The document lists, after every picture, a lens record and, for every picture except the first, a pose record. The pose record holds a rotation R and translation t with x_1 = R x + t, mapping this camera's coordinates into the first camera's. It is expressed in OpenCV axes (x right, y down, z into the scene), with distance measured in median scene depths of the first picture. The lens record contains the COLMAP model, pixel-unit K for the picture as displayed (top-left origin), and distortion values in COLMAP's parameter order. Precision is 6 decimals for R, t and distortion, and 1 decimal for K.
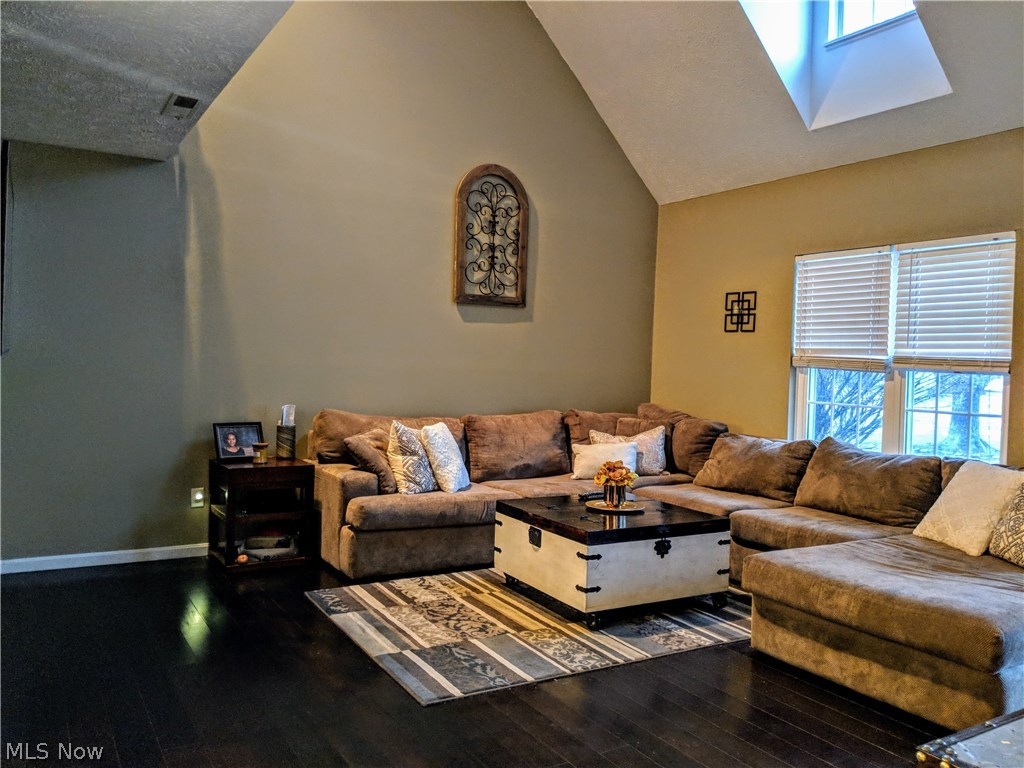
lens RADIAL K [[813.6, 0, 506.2], [0, 813.6, 392.8], [0, 0, 1]] dist [0.063418, -0.136719]
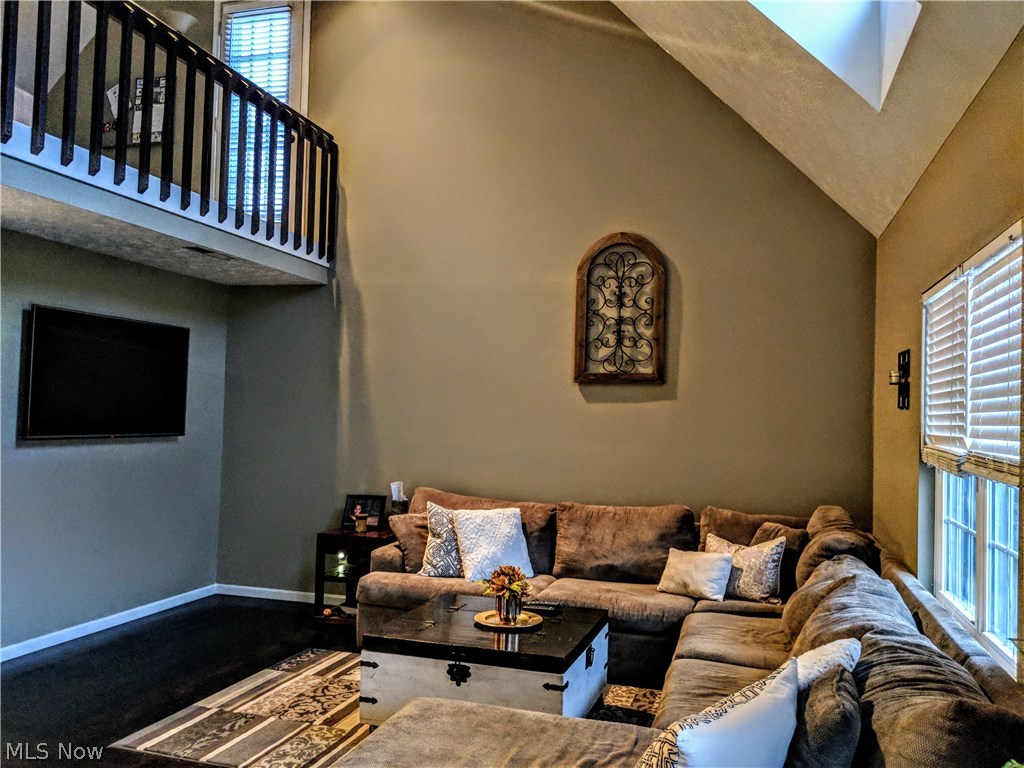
lens RADIAL K [[813.6, 0, 496.0], [0, 813.6, 388.0], [0, 0, 1]] dist [0.063418, -0.136719]
pose [[0.669525, -0.036202, -0.741907, 0.818452], [-0.032587, 0.996418, -0.078029, -0.039043], [0.742074, 0.076419, 0.665947, 0.419812]]
